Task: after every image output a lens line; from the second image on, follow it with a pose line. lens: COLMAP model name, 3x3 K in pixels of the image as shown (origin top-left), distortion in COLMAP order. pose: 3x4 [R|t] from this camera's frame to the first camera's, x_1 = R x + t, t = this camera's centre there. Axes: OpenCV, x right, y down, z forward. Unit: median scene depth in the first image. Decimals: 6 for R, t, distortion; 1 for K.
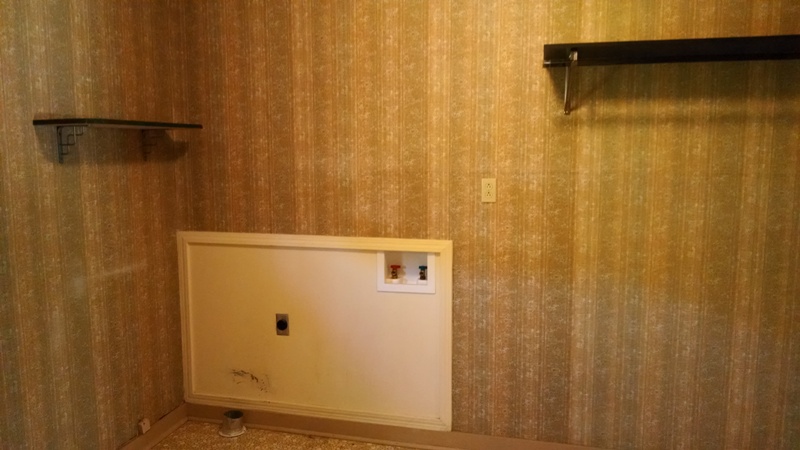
lens RADIAL K [[601.0, 0, 399.0], [0, 601.0, 225.3], [0, 0, 1]] dist [0.012375, -0.001801]
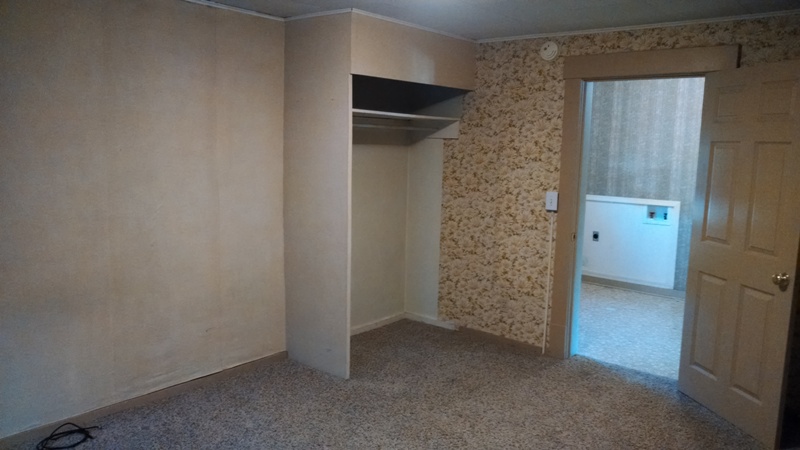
lens RADIAL K [[601.0, 0, 398.2], [0, 601.0, 224.3], [0, 0, 1]] dist [0.012375, -0.001801]
pose [[0.886953, 0.082147, -0.454497, 0.177772], [-0.082489, 0.996409, 0.019114, 0.148280], [0.454434, 0.020538, 0.890543, -1.408827]]
